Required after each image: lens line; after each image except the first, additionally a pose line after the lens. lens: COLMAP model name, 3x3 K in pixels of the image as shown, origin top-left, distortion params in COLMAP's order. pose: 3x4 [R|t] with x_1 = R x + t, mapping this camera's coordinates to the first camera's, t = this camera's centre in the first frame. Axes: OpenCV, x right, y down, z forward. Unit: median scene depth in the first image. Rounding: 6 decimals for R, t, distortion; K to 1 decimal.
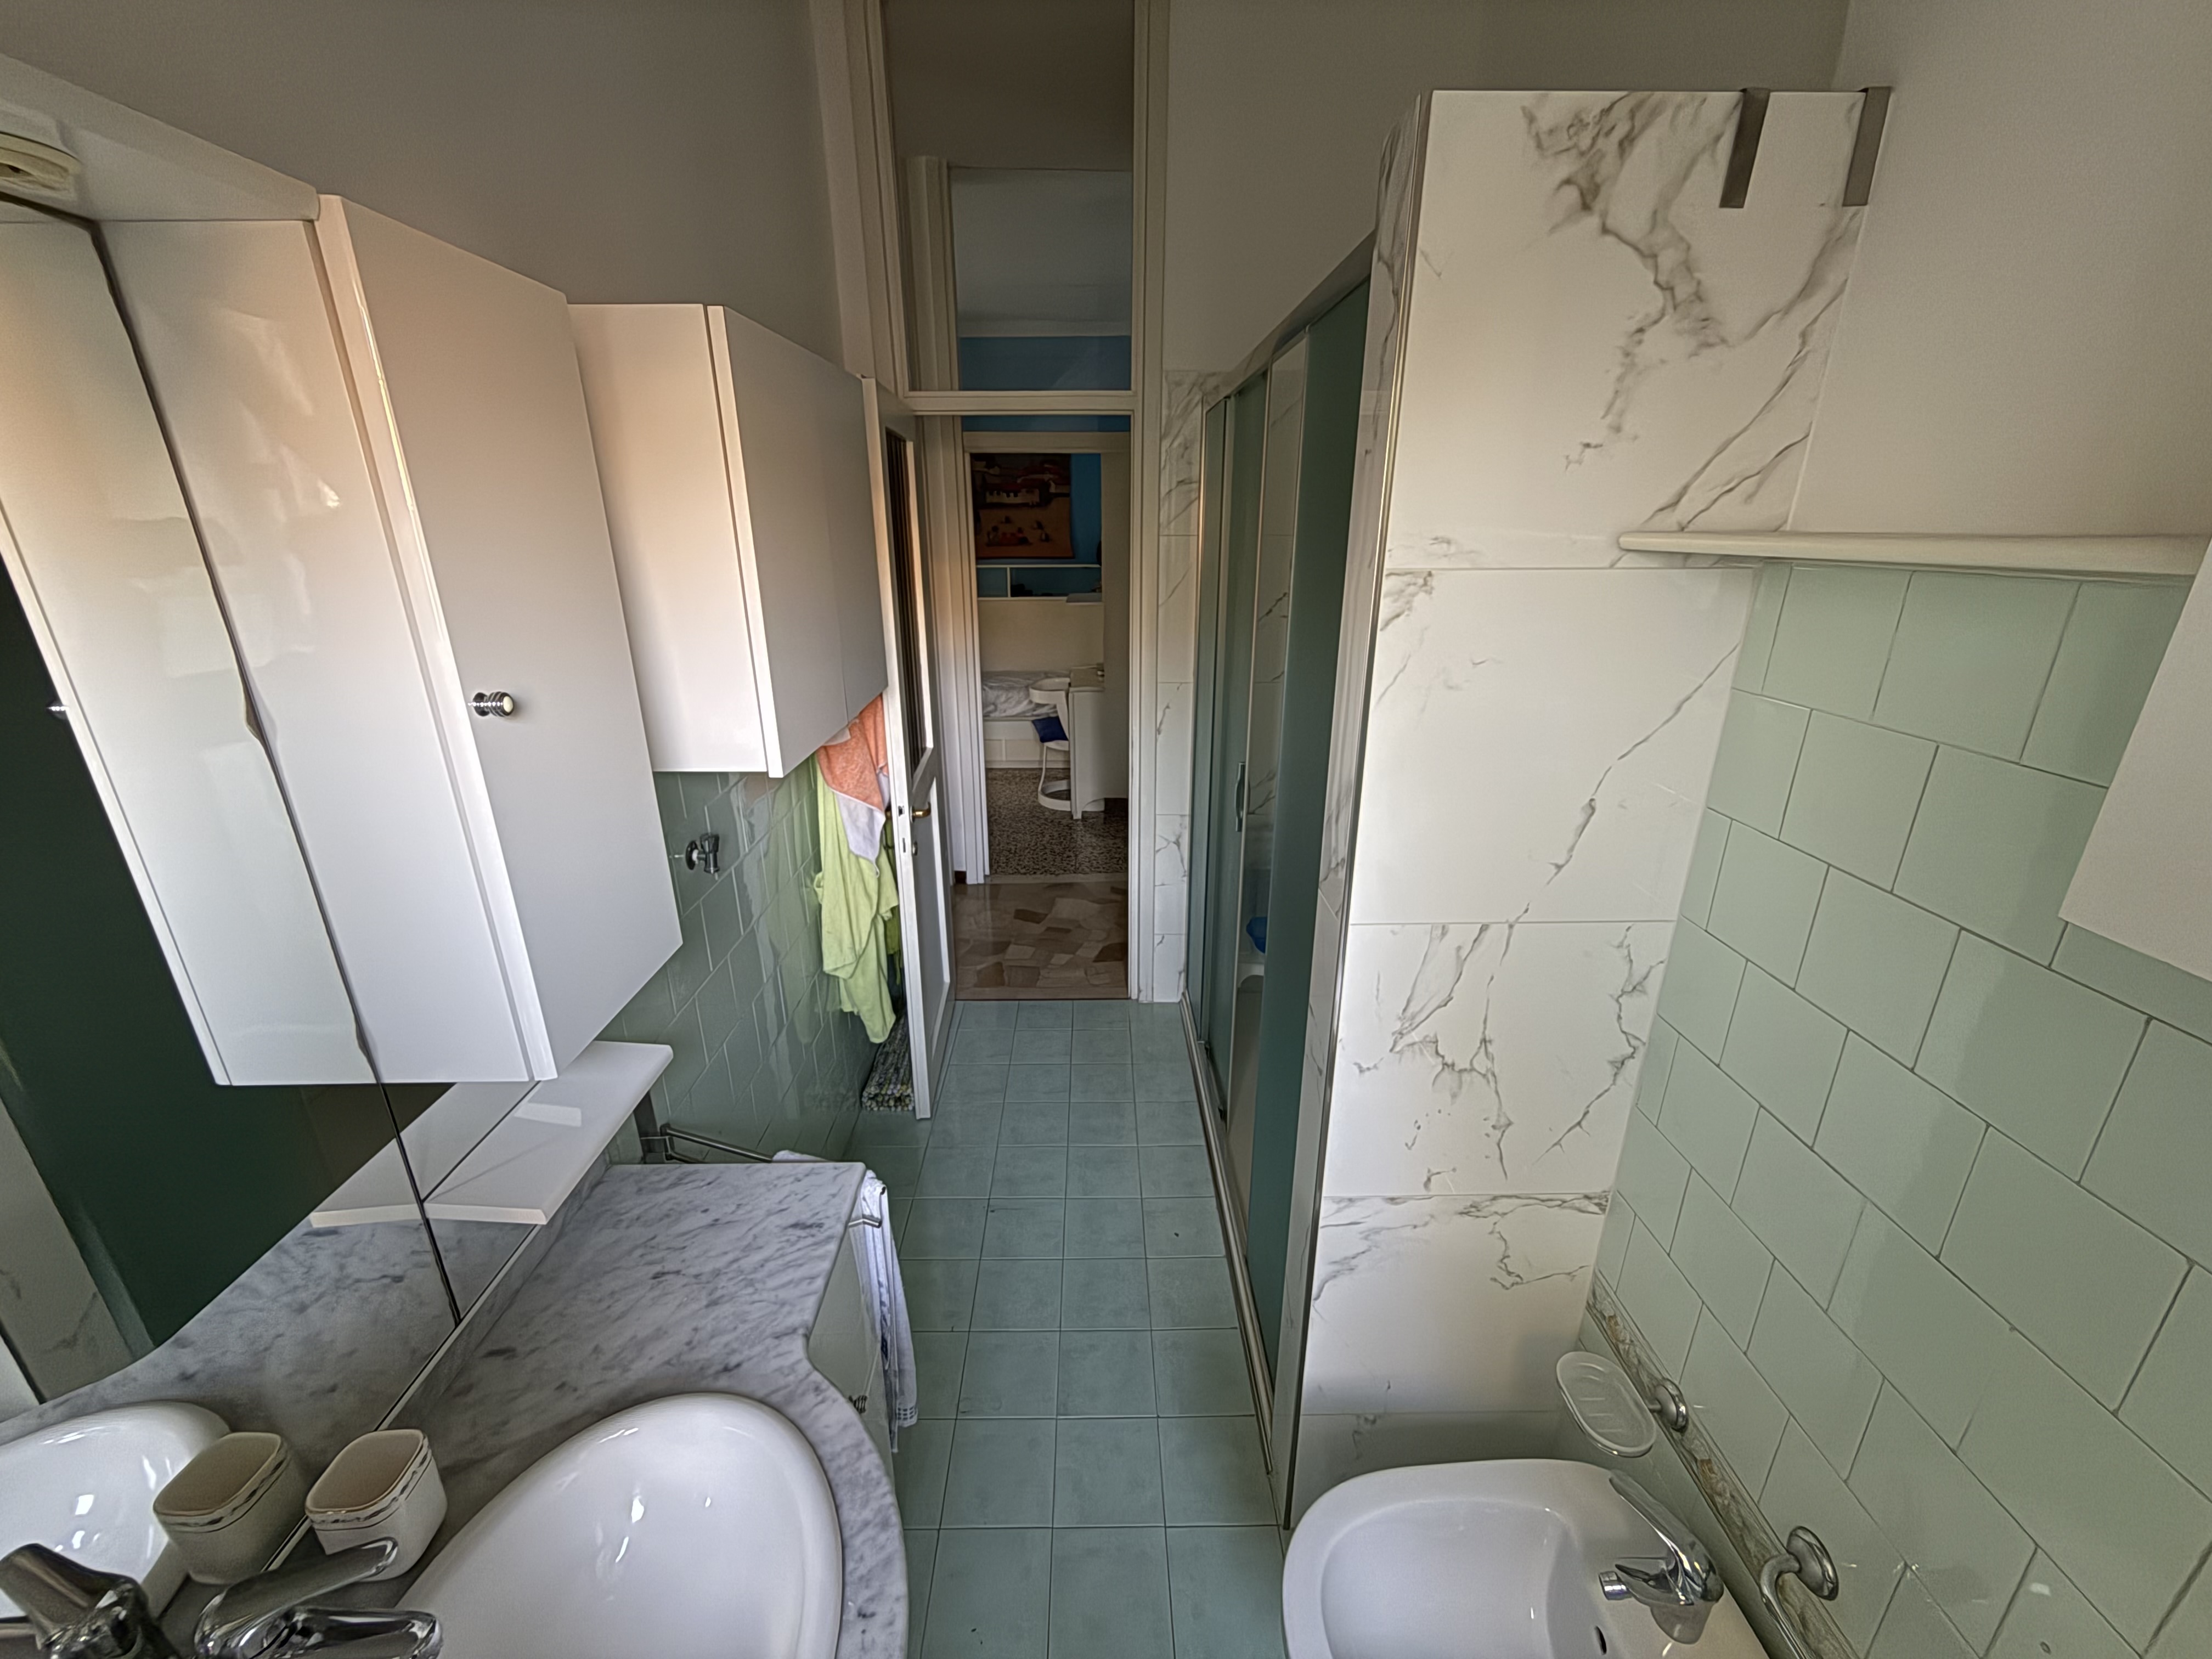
lens RADIAL K [[883.2, 0, 1116.5], [0, 883.2, 835.1], [0, 0, 1]] dist [0.001859, -0.000645]
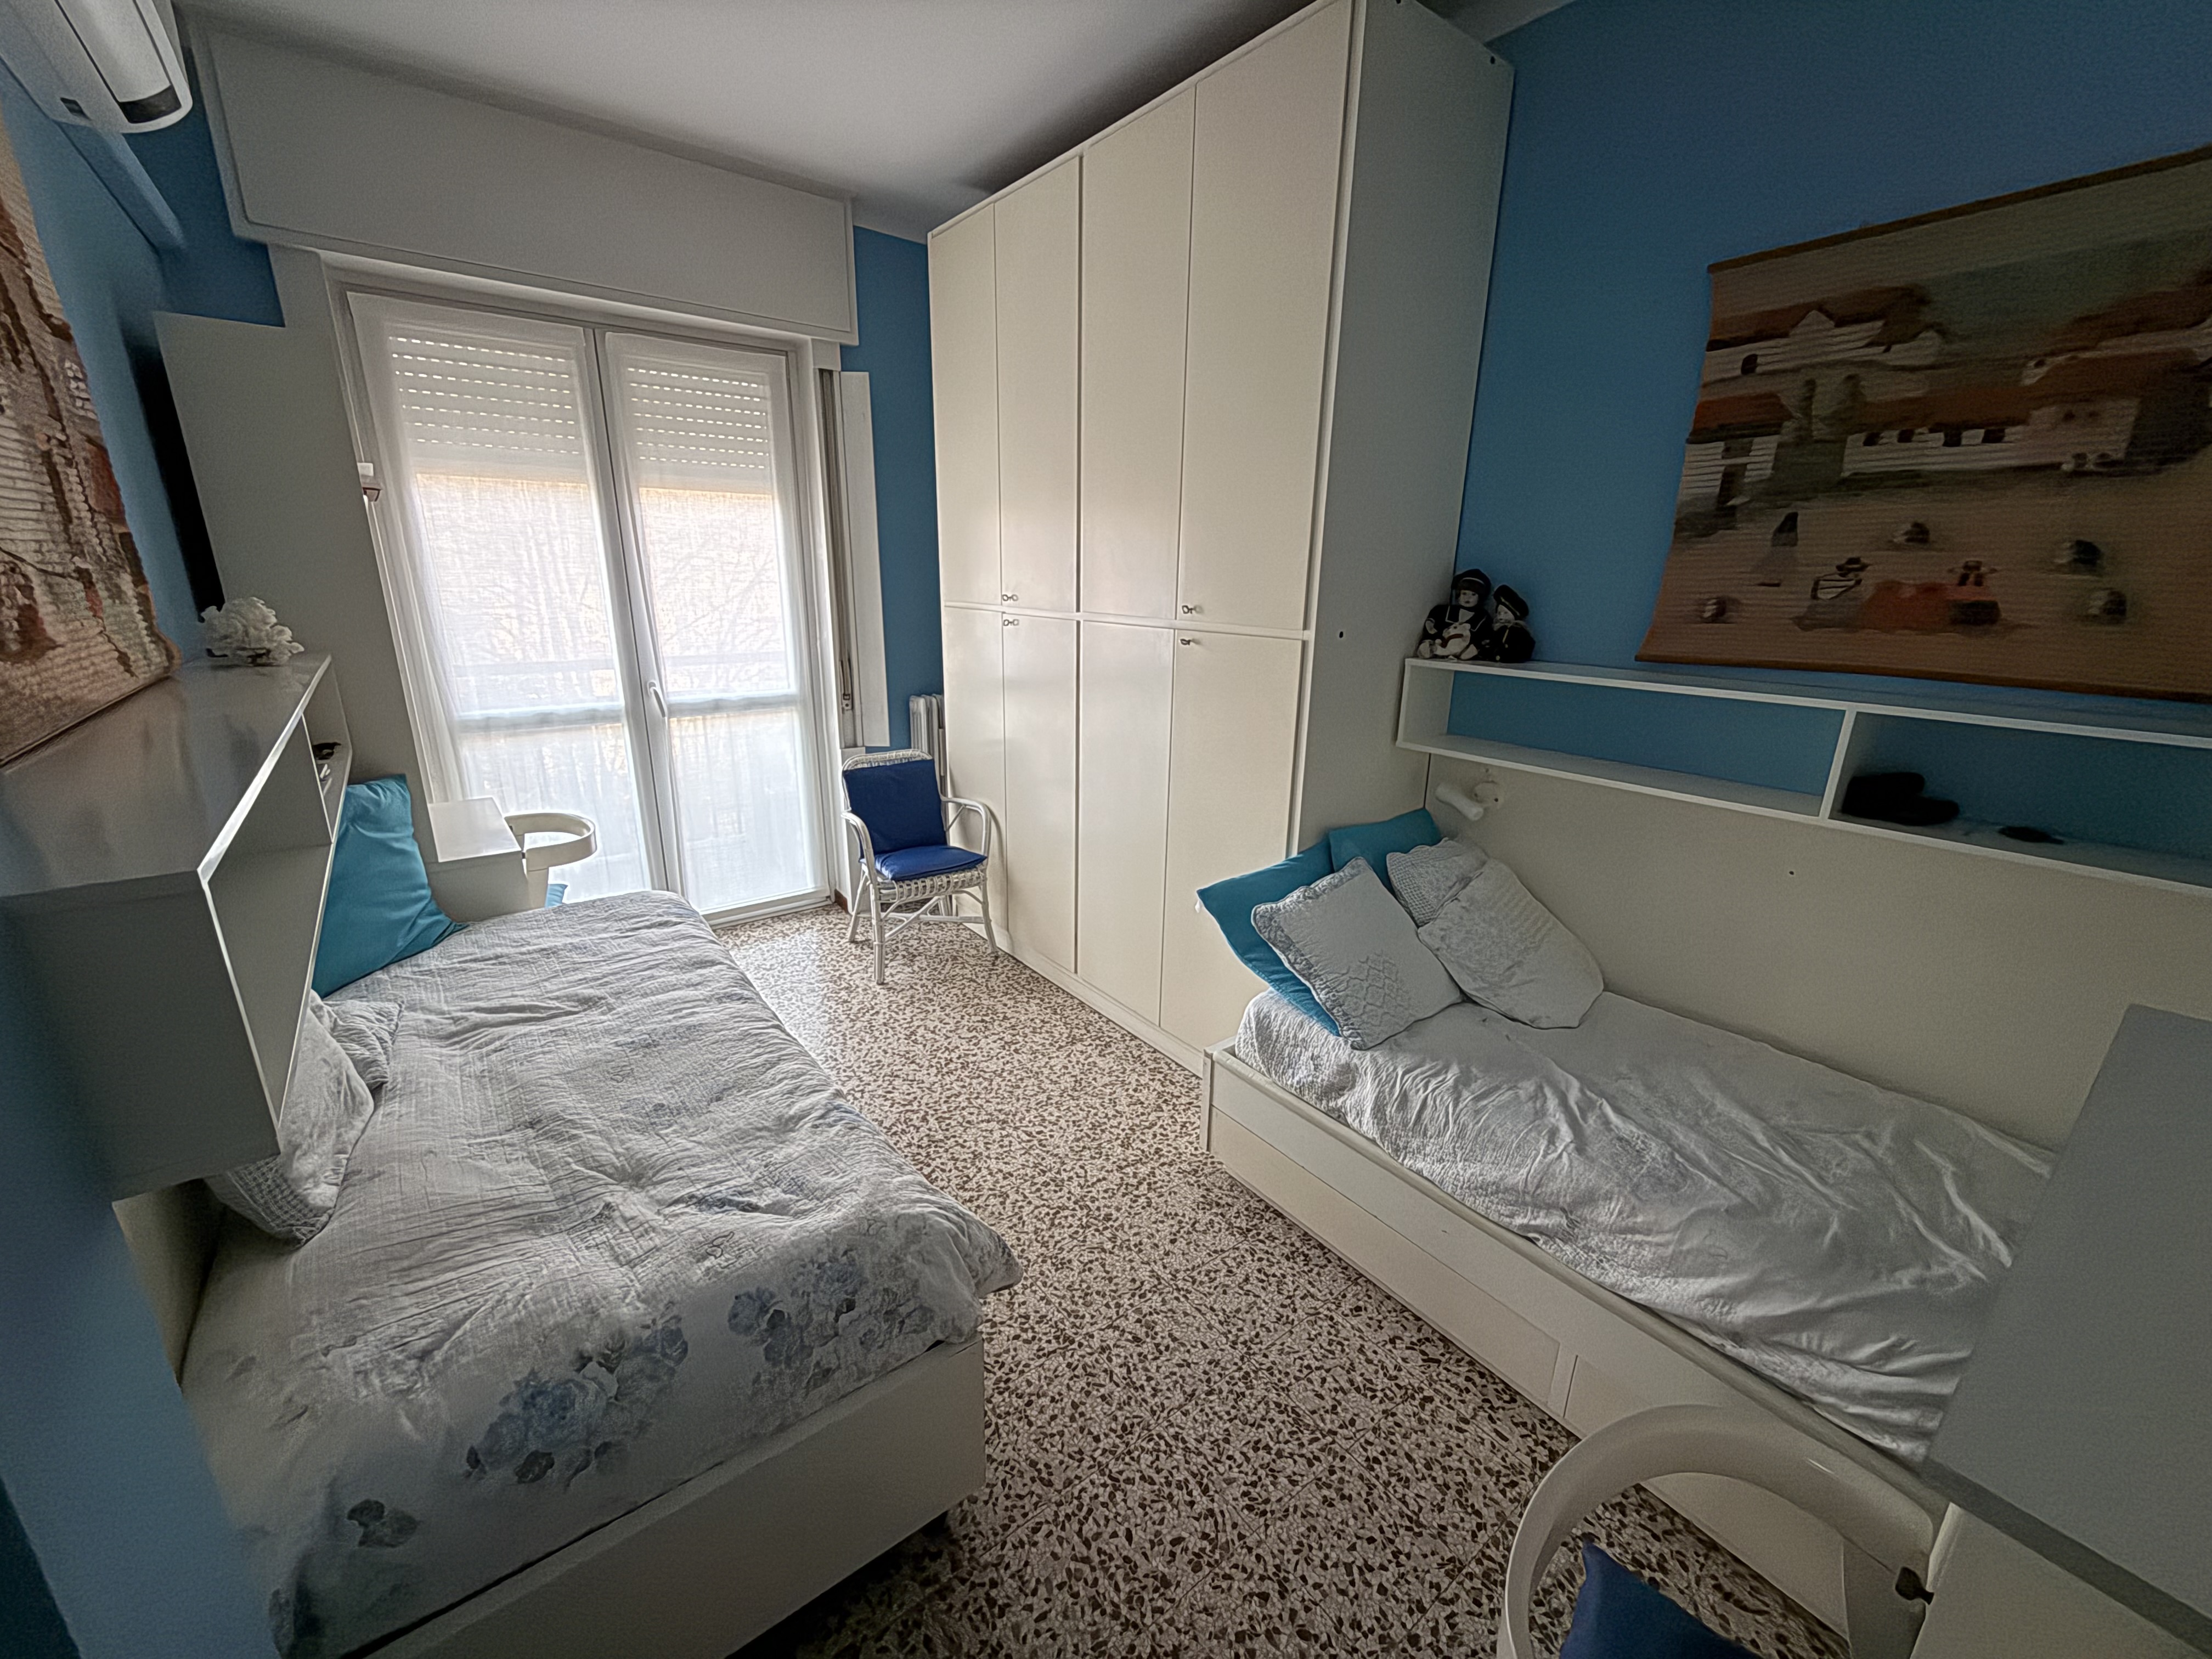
lens RADIAL K [[883.2, 0, 1087.4], [0, 883.2, 825.2], [0, 0, 1]] dist [0.001859, -0.000645]
pose [[0.578459, 0.239146, -0.779868, -0.040414], [-0.285840, 0.954866, 0.080790, -0.225642], [0.763990, 0.176184, 0.620708, 0.665714]]
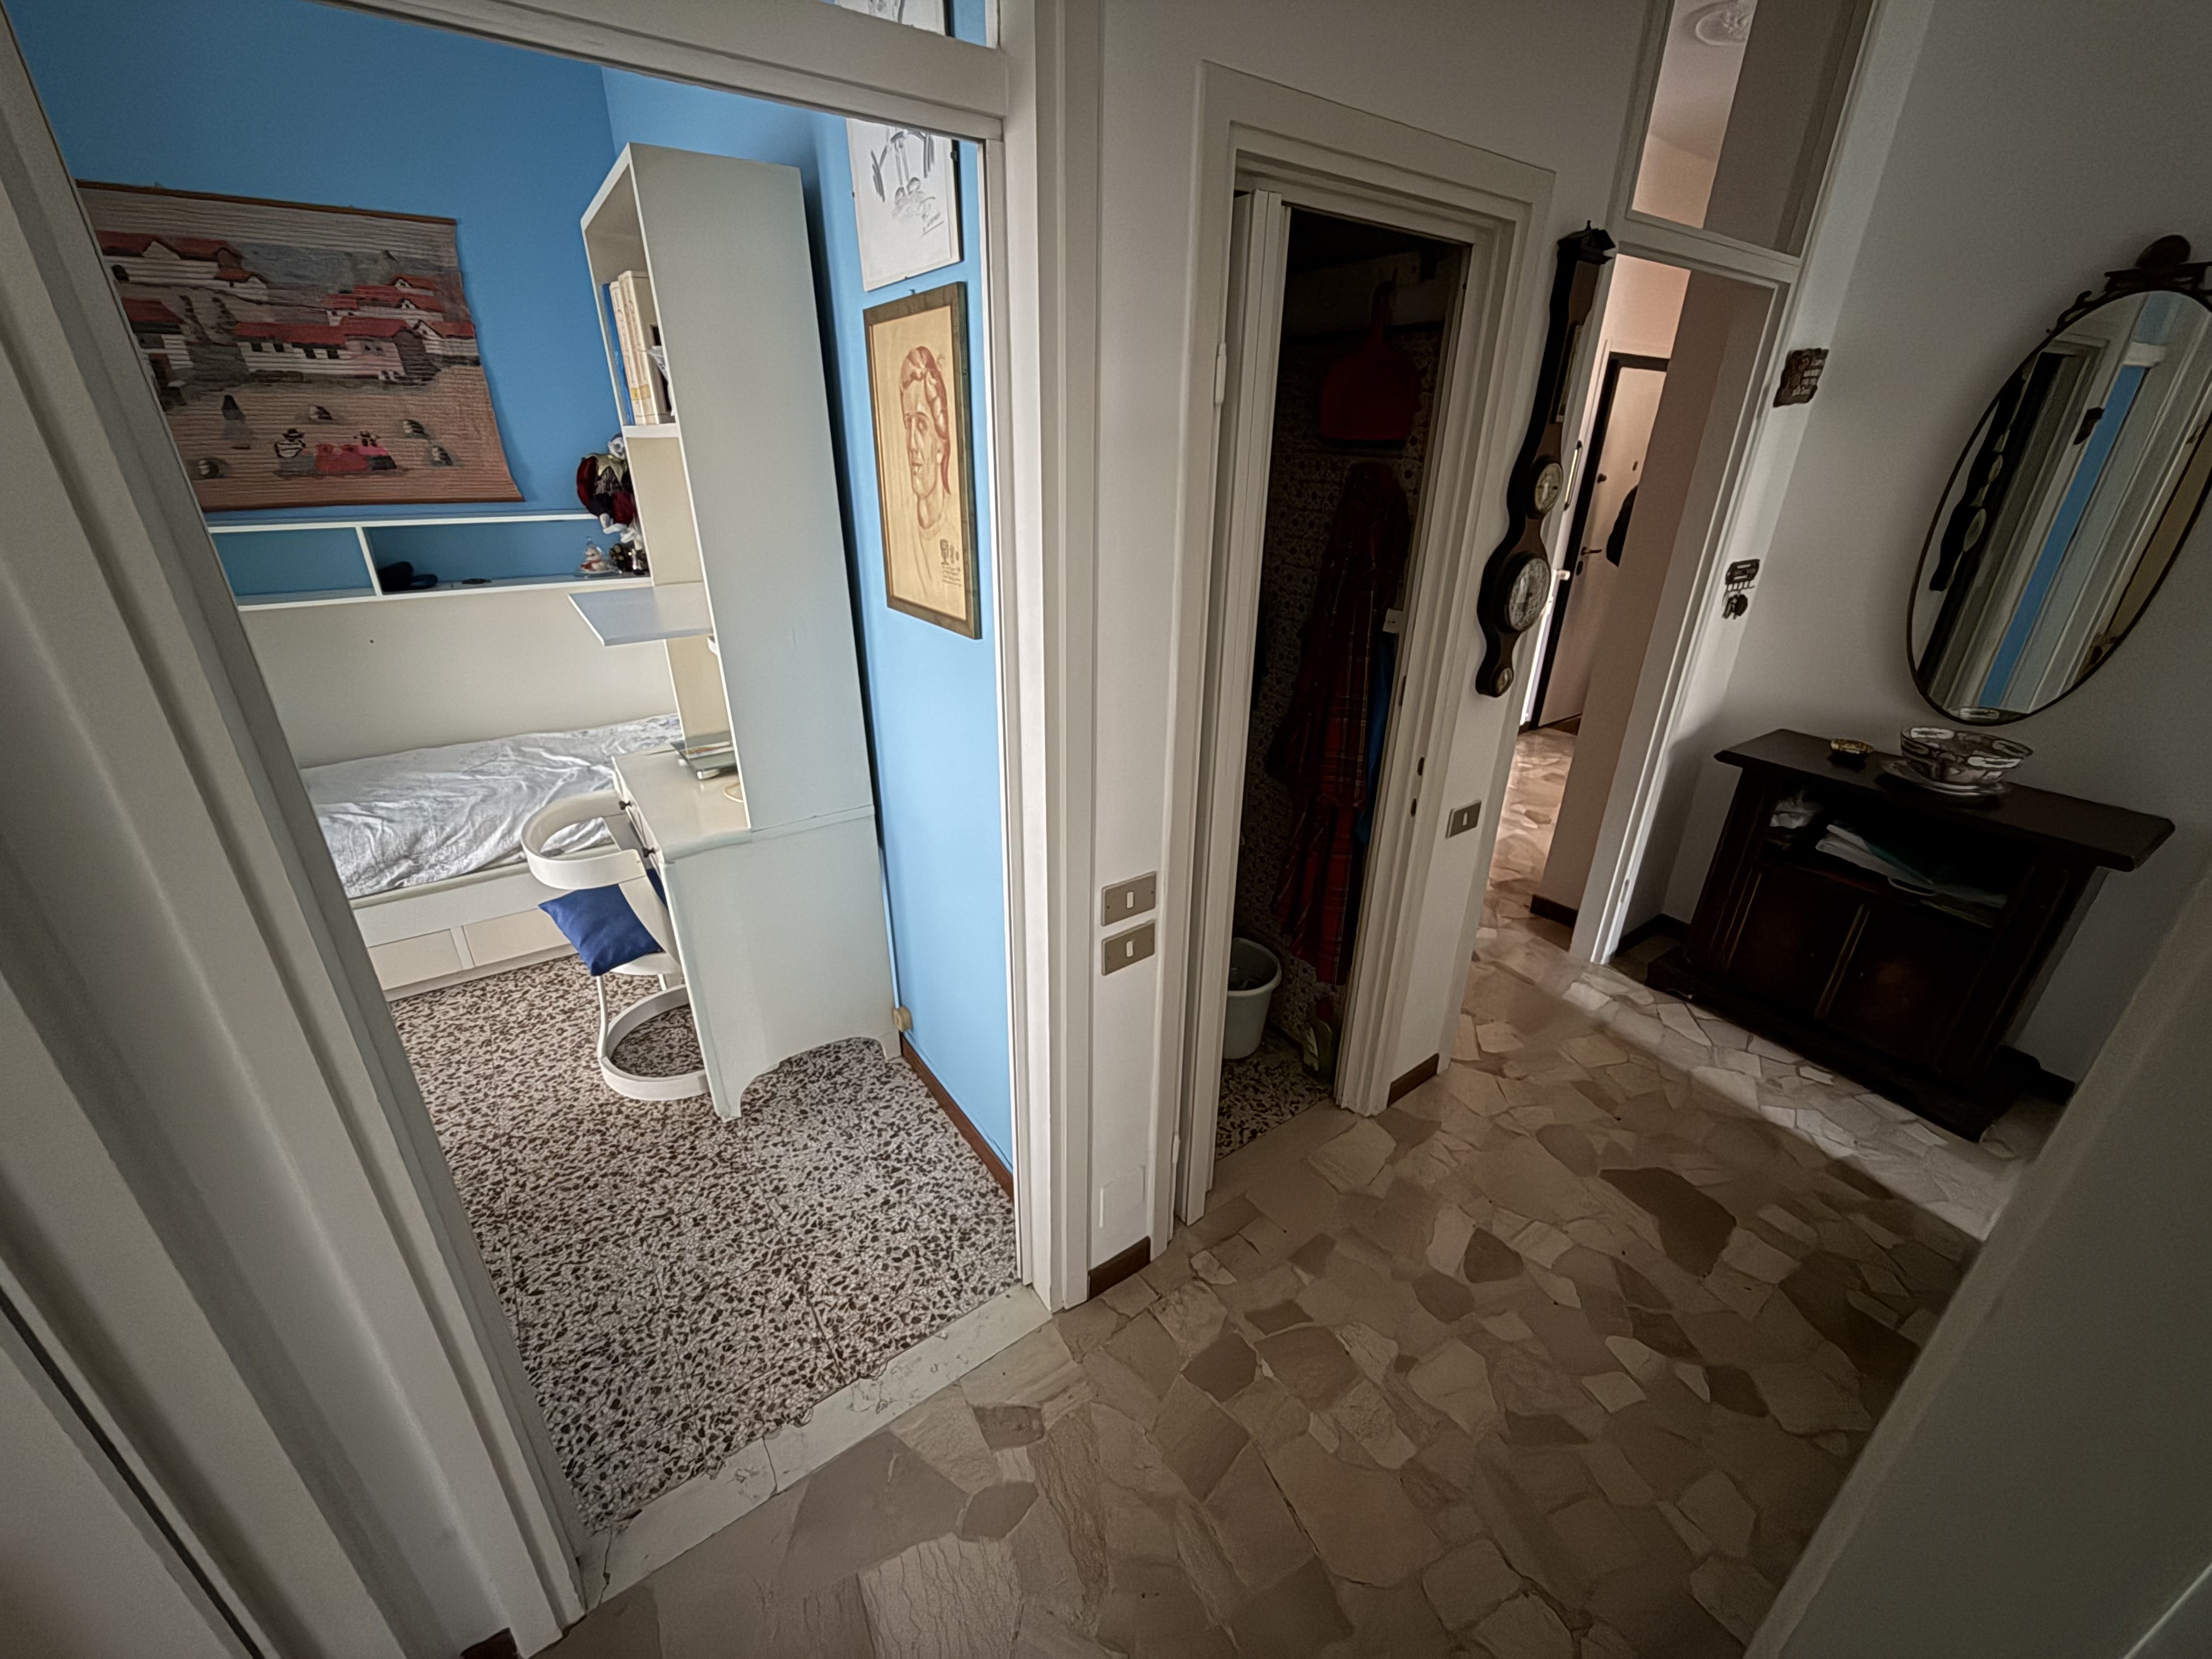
lens RADIAL K [[883.2, 0, 1099.0], [0, 883.2, 831.8], [0, 0, 1]] dist [0.001859, -0.000645]
pose [[0.840605, -0.212548, 0.498203, -0.064095], [0.174253, 0.977013, 0.122810, -0.145364], [-0.512854, -0.016421, 0.858319, 0.434068]]
